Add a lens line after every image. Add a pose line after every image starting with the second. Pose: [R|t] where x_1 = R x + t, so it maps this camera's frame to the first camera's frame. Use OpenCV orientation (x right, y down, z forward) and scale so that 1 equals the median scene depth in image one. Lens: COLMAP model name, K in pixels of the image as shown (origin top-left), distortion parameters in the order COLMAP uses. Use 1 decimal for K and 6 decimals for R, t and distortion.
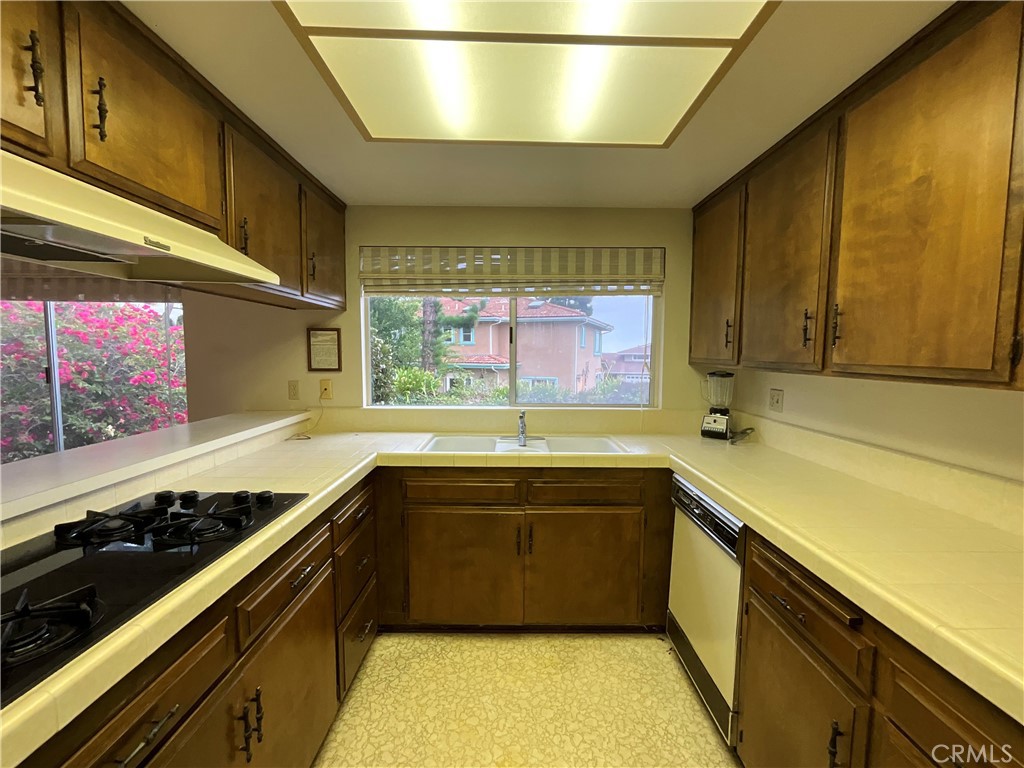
lens RADIAL K [[443.9, 0, 515.5], [0, 443.9, 386.2], [0, 0, 1]] dist [-0.014985, 0.001132]
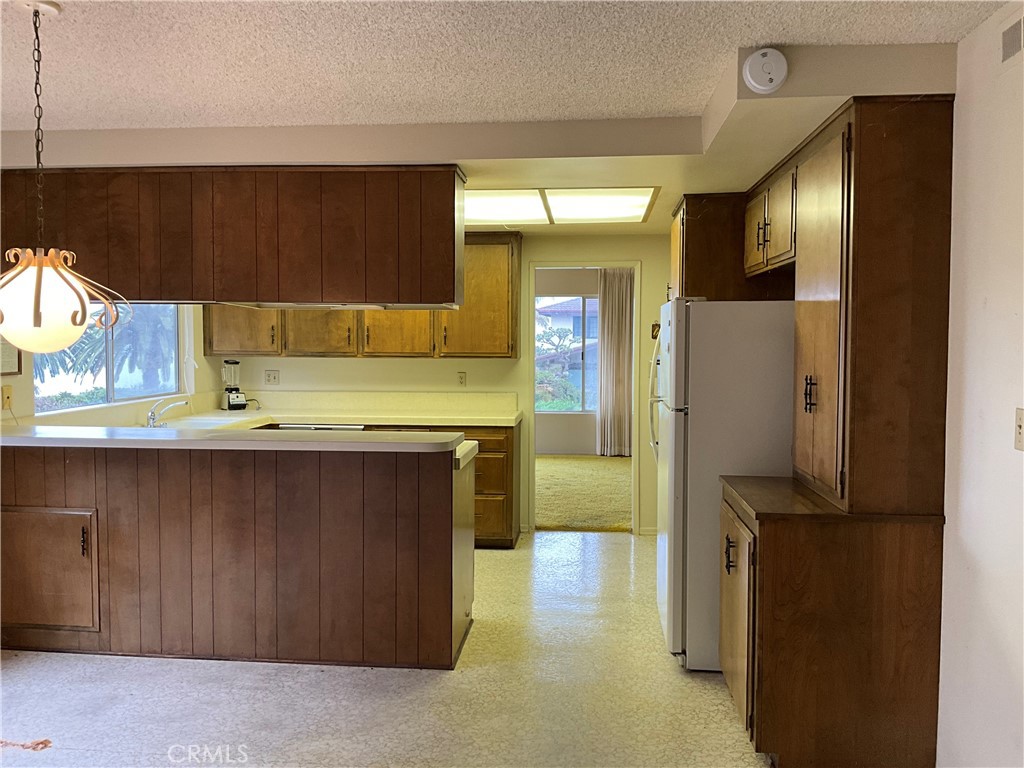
lens RADIAL K [[848.3, 0, 511.2], [0, 848.3, 381.8], [0, 0, 1]] dist [0.010923, -0.007281]
pose [[0.105679, -0.059486, 0.992619, -1.969351], [0.071438, 0.996084, 0.052088, -0.041097], [-0.991831, 0.065406, 0.109515, -0.113357]]
